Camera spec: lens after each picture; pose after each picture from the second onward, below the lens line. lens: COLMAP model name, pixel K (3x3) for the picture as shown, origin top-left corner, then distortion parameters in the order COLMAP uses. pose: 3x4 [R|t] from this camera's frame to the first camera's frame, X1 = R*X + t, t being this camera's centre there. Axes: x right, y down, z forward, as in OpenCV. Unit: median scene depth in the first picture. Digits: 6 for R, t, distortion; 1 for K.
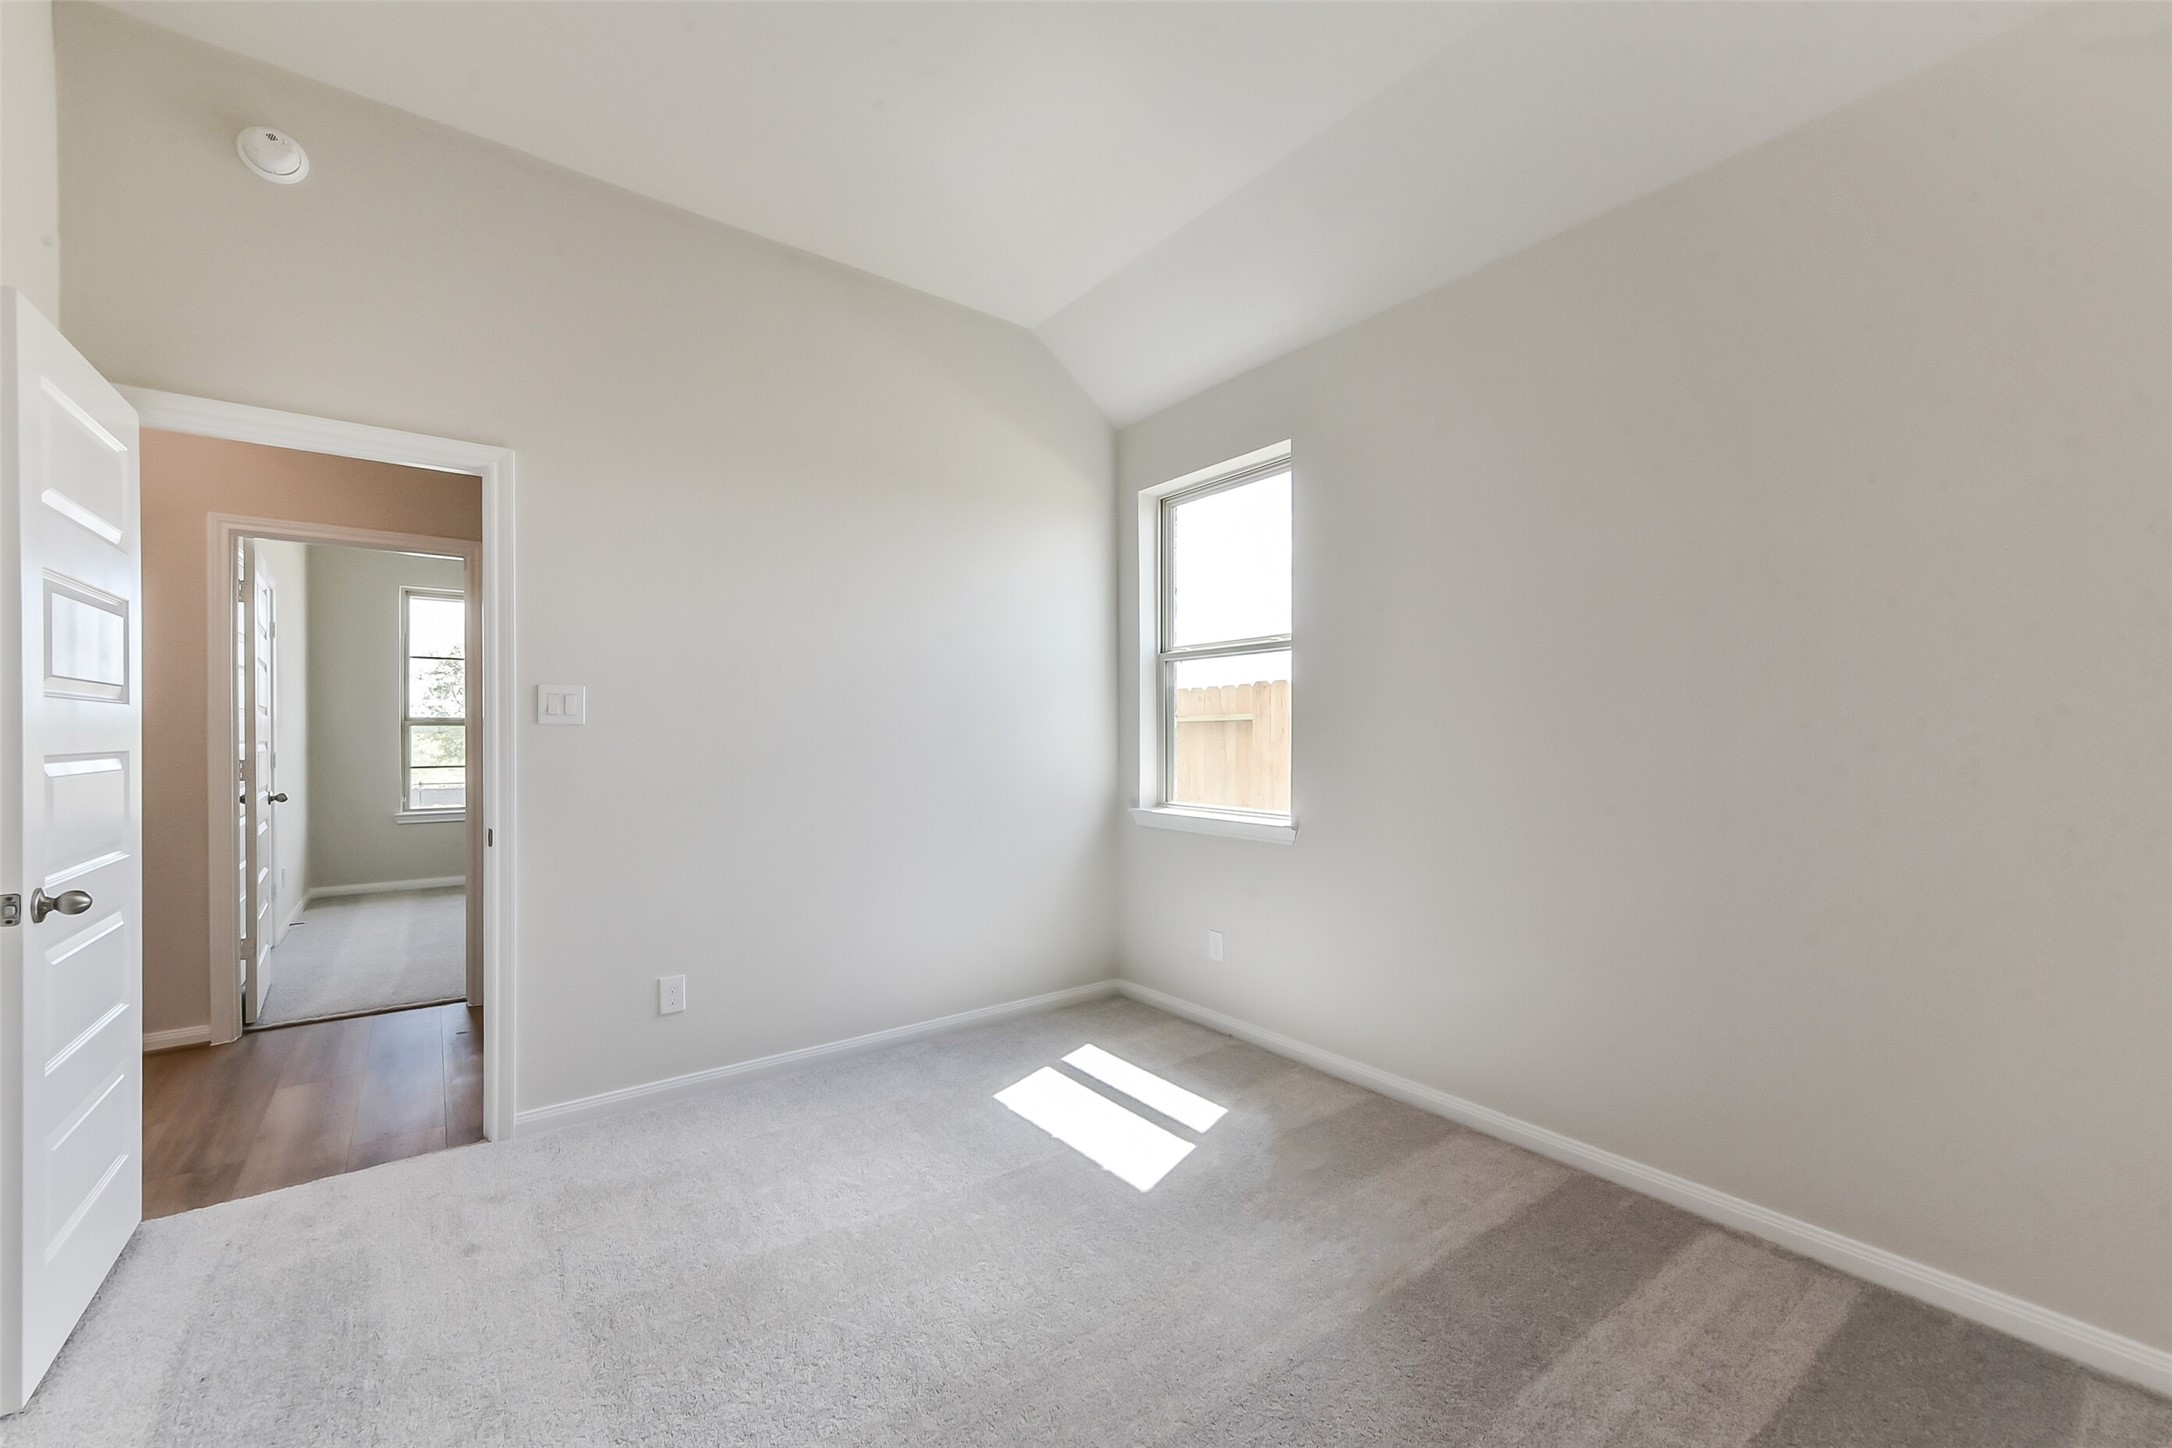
lens RADIAL K [[843.6, 0, 1085.4], [0, 843.6, 733.2], [0, 0, 1]] dist [0.002396, -0.000448]
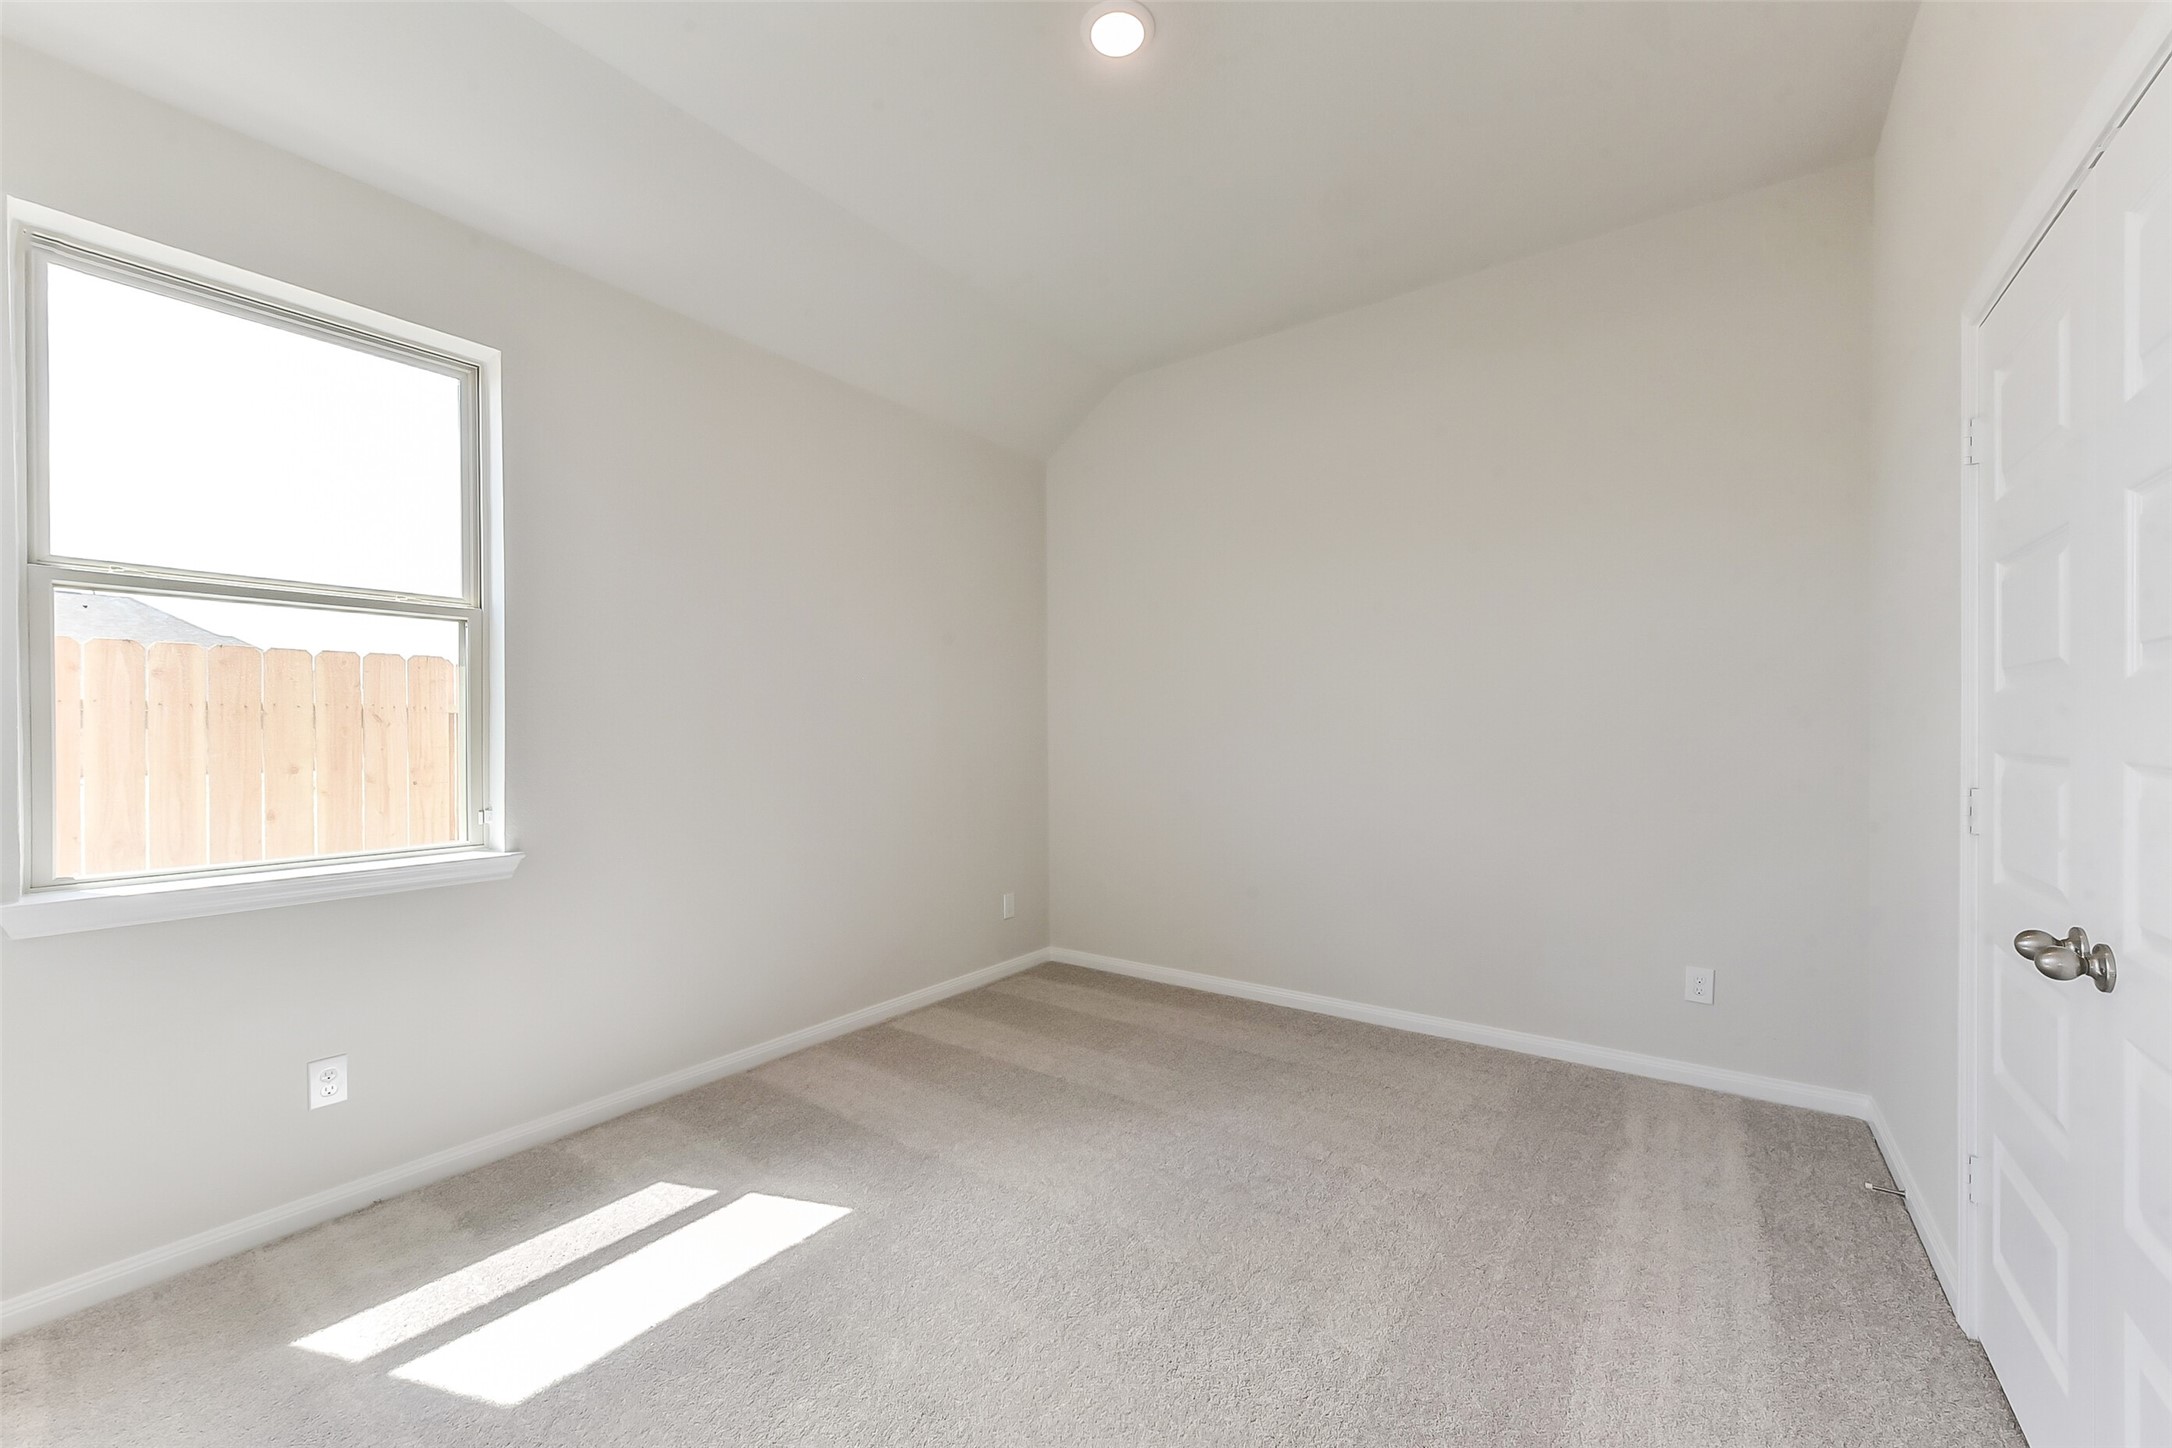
lens RADIAL K [[843.6, 0, 1085.4], [0, 843.6, 733.2], [0, 0, 1]] dist [0.002396, -0.000448]
pose [[-0.288586, -0.000534, 0.957454, -0.676699], [0.002969, 0.999995, 0.001452, -0.000030], [-0.957449, 0.003261, -0.288583, 0.746190]]
